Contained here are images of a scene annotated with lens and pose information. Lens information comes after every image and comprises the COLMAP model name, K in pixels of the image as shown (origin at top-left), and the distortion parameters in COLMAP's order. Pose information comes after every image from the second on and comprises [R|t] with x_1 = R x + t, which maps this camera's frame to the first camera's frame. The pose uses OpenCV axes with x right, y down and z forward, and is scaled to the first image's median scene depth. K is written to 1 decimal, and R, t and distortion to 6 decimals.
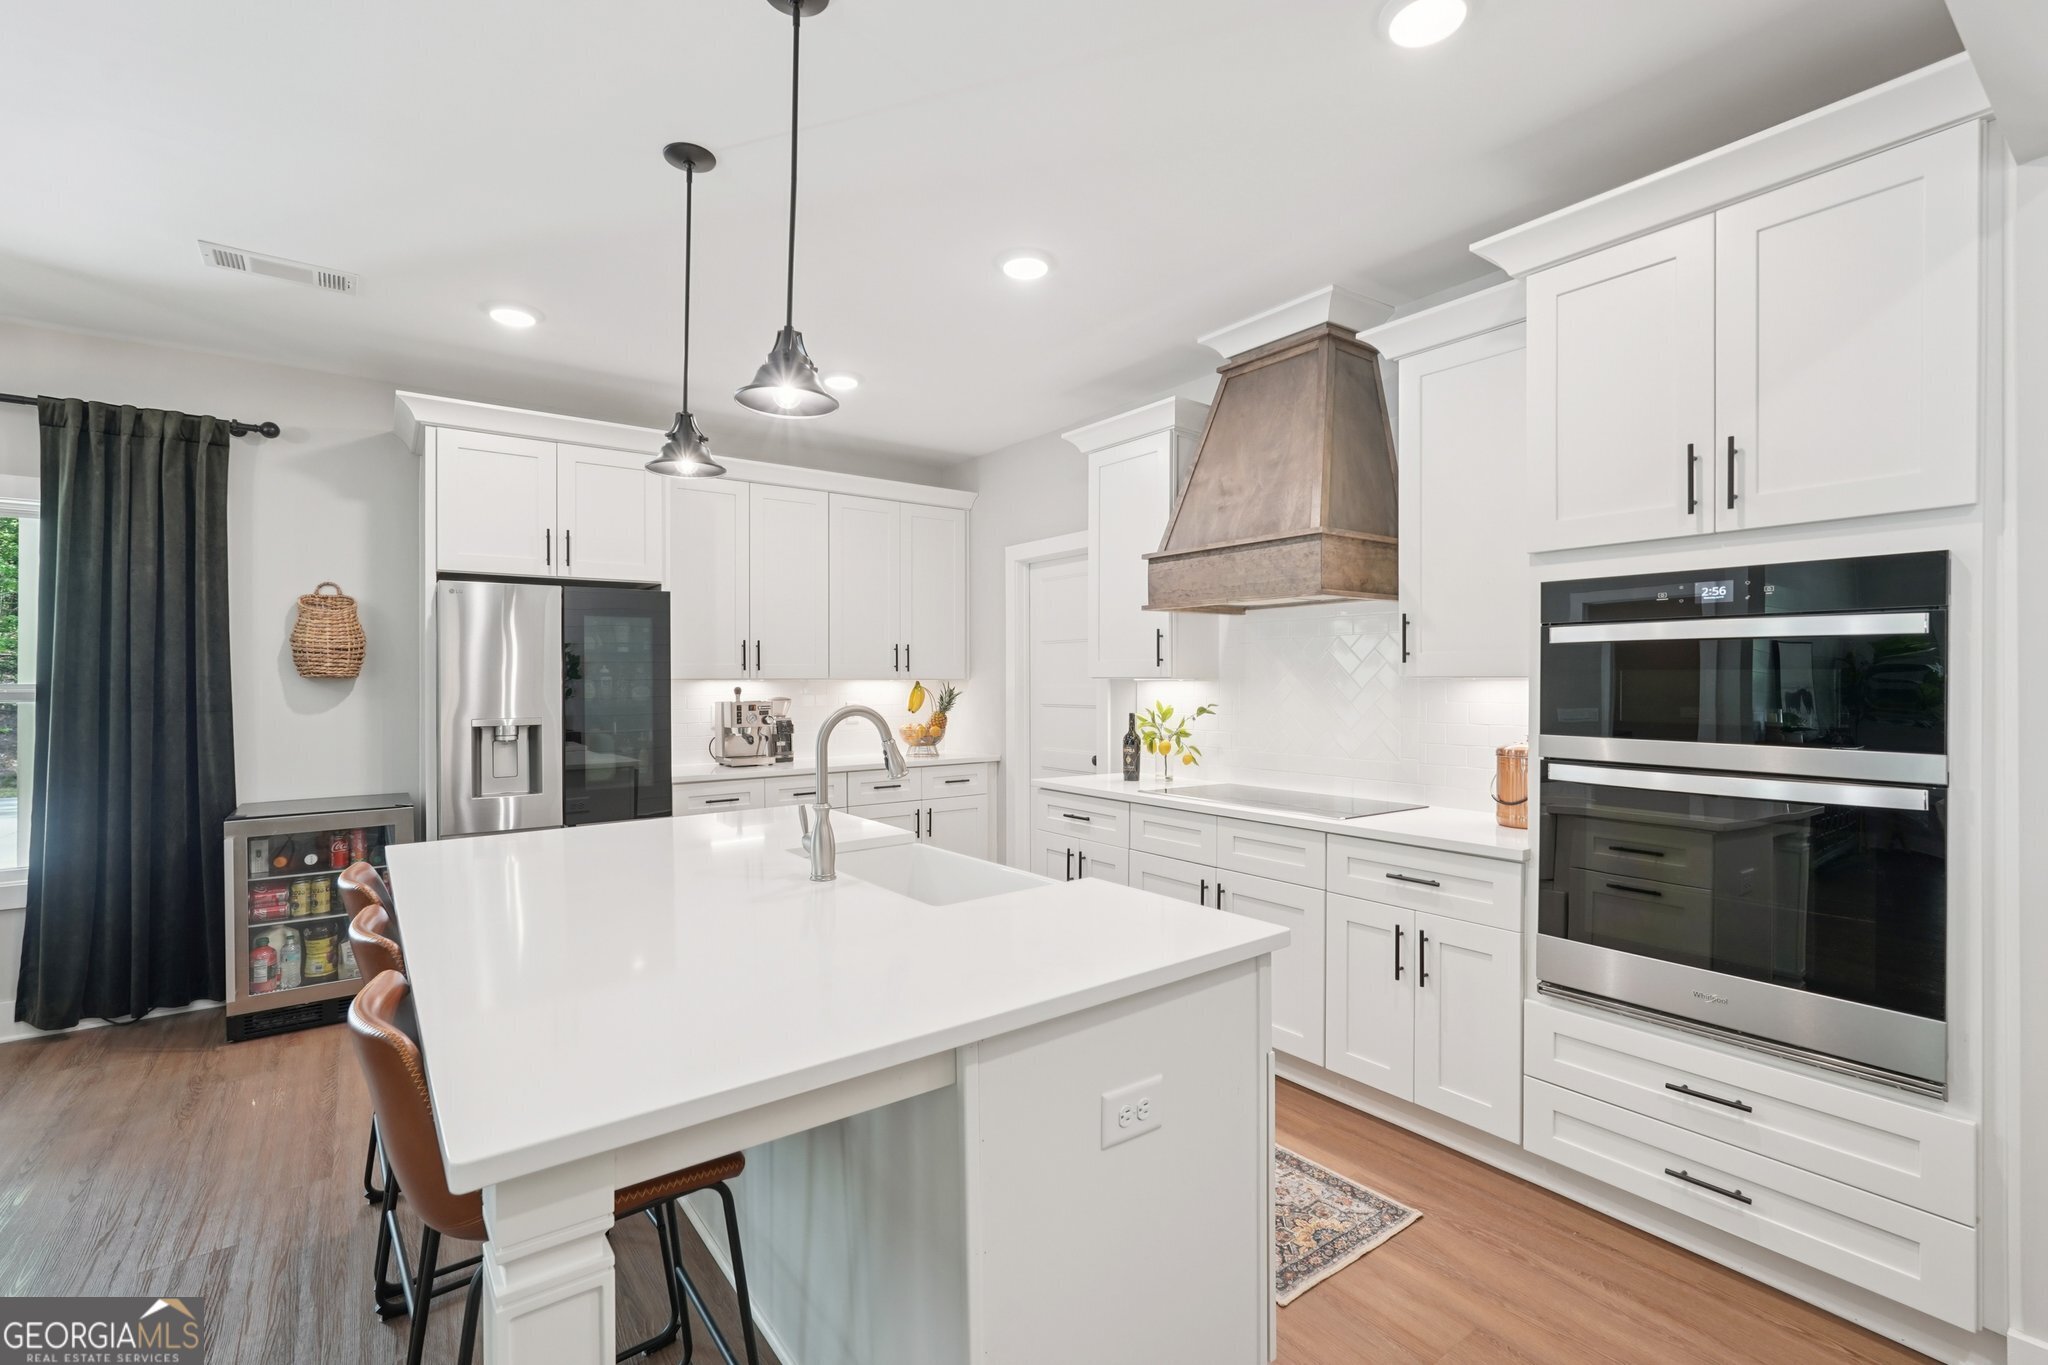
lens RADIAL K [[912.5, 0, 1025.4], [0, 912.5, 682.6], [0, 0, 1]] dist [-0.008901, 0.006806]
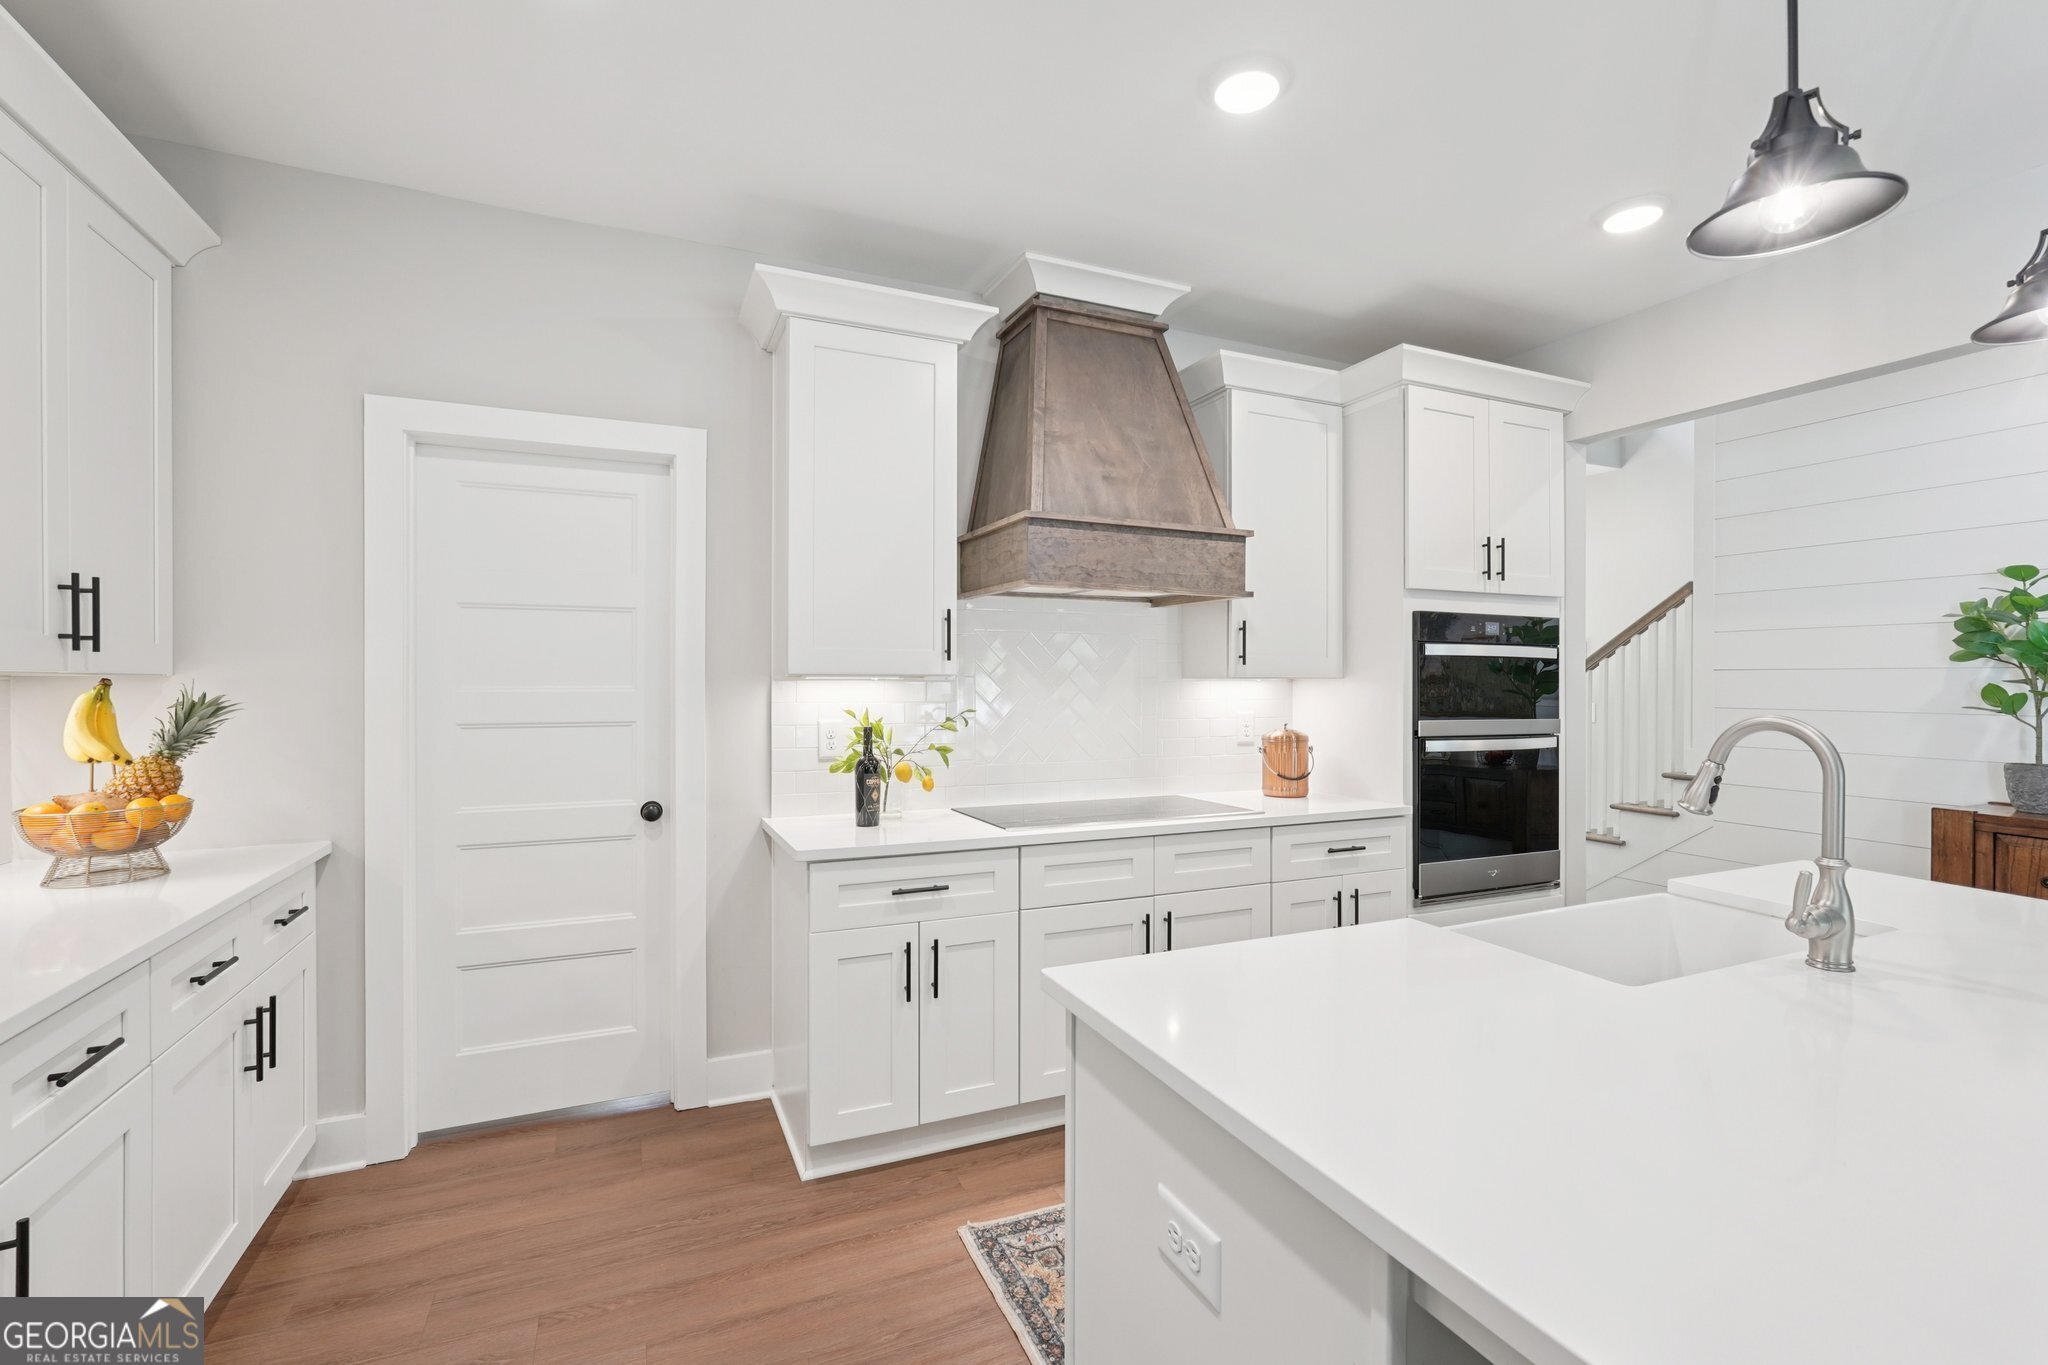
lens RADIAL K [[912.5, 0, 1031.5], [0, 912.5, 681.4], [0, 0, 1]] dist [-0.008901, 0.006806]
pose [[0.214149, 0.001424, 0.976800, -0.662974], [-0.001407, 0.999998, -0.001150, -0.000168], [-0.976800, -0.001128, 0.214150, 0.928698]]
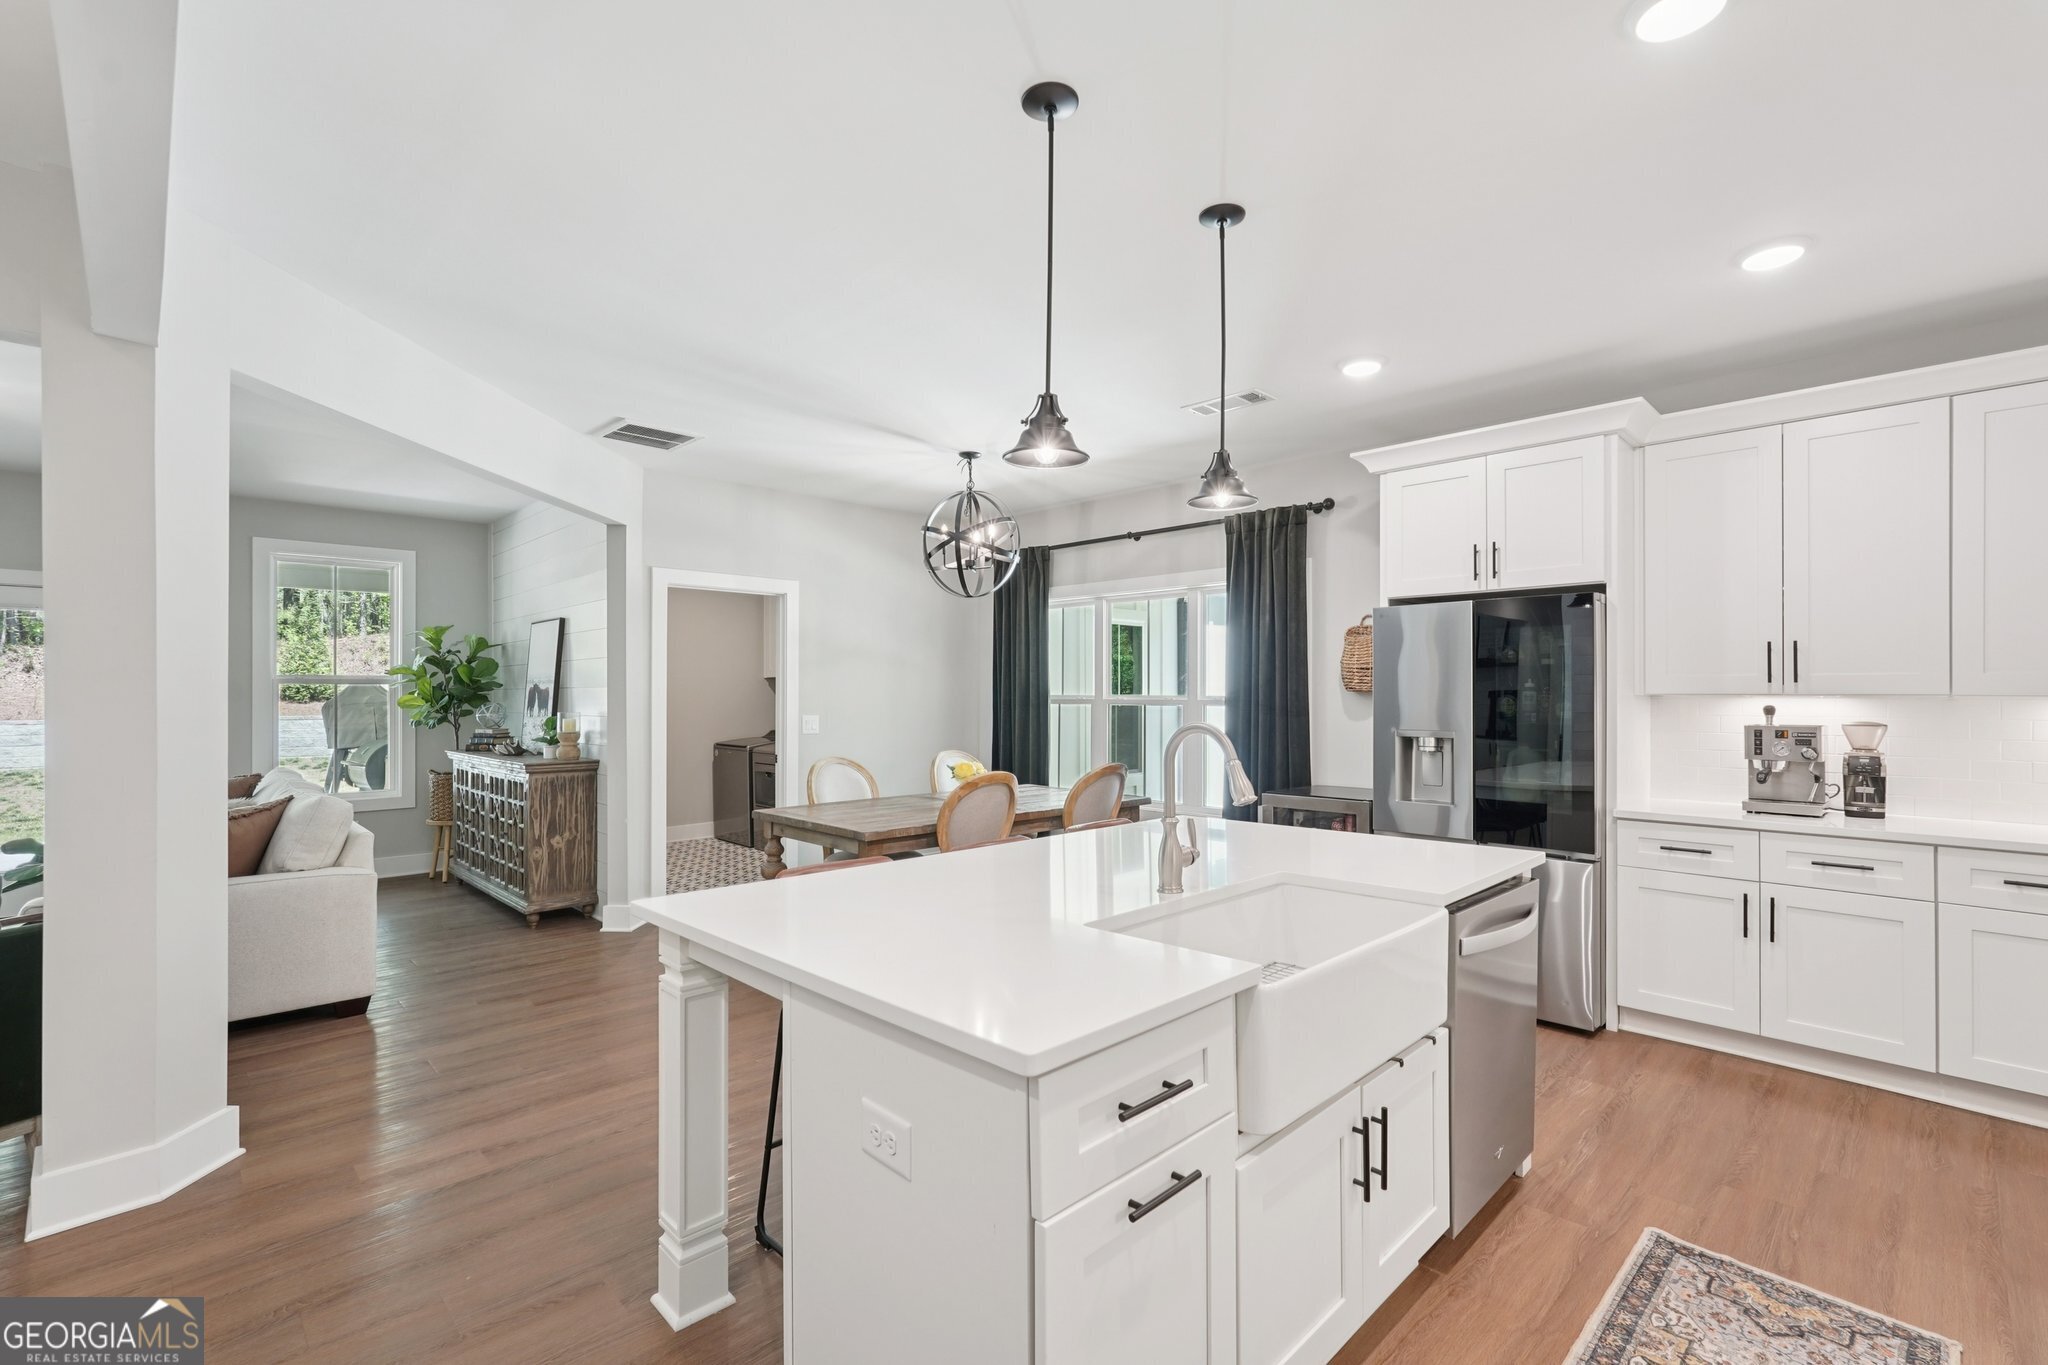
lens RADIAL K [[912.5, 0, 1011.2], [0, 912.5, 680.3], [0, 0, 1]] dist [-0.008901, 0.006806]
pose [[0.128833, -0.010697, -0.991609, 0.495760], [-0.004448, 0.999926, -0.011365, -0.005843], [0.991656, 0.005875, 0.128775, 0.445369]]
